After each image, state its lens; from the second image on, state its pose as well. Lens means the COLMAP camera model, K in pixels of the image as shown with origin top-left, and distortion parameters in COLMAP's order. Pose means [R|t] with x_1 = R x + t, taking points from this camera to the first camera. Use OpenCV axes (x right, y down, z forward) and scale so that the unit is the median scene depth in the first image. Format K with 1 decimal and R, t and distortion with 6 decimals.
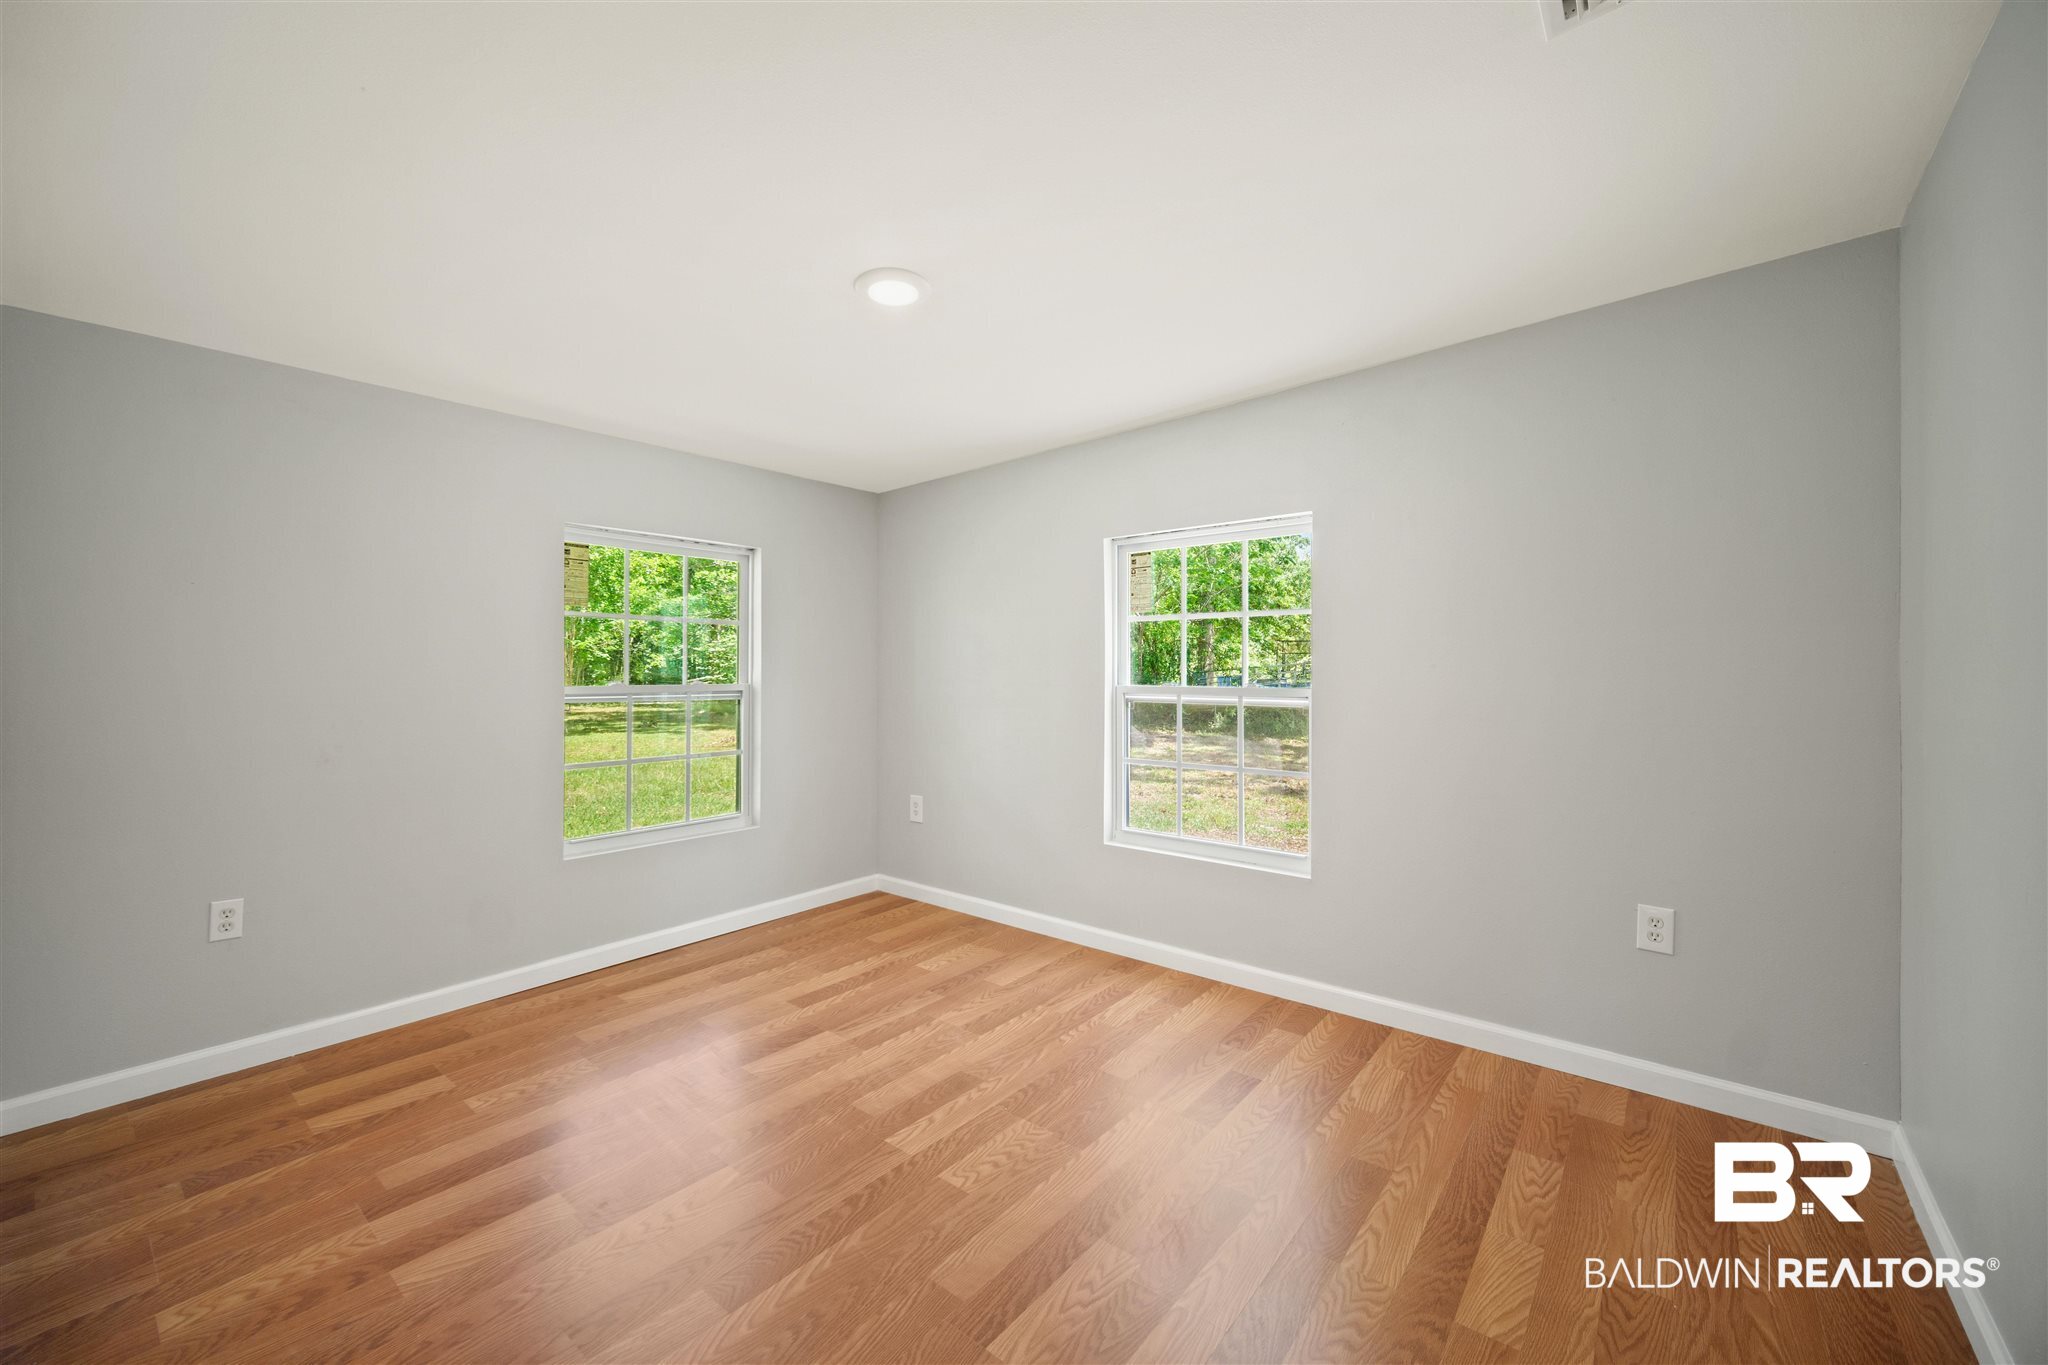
lens RADIAL K [[833.3, 0, 1029.6], [0, 833.3, 670.1], [0, 0, 1]] dist [-0.002056, -0.000069]
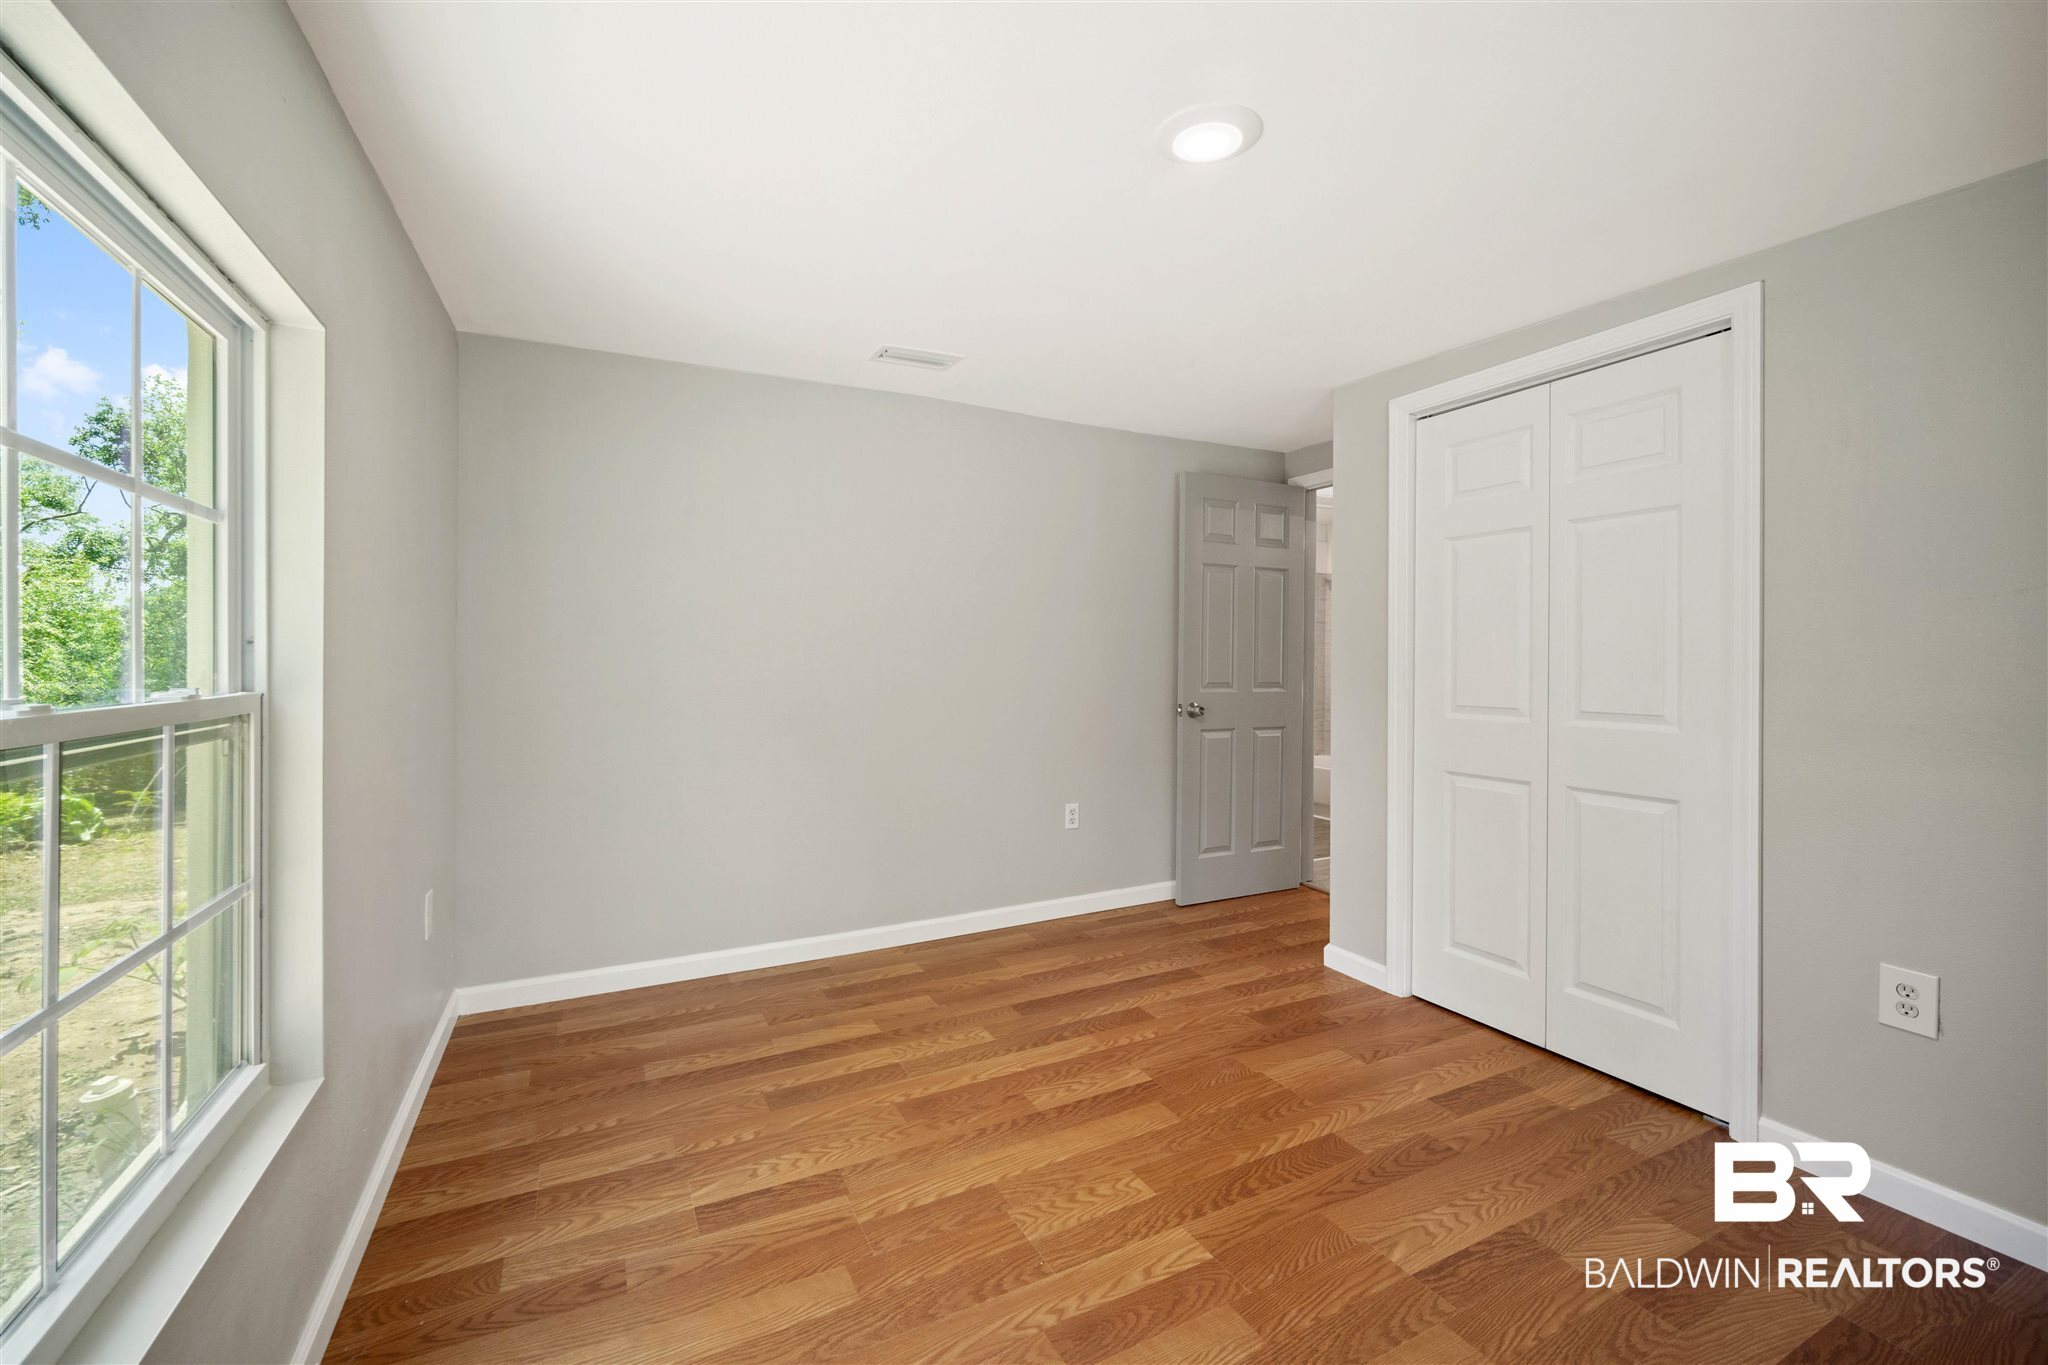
lens RADIAL K [[833.3, 0, 1019.2], [0, 833.3, 666.7], [0, 0, 1]] dist [-0.002056, -0.000069]
pose [[-0.916102, -0.006163, 0.400899, -0.337683], [-0.002000, 0.999940, 0.010802, 0.006801], [-0.400941, 0.009094, -0.916059, 1.900343]]
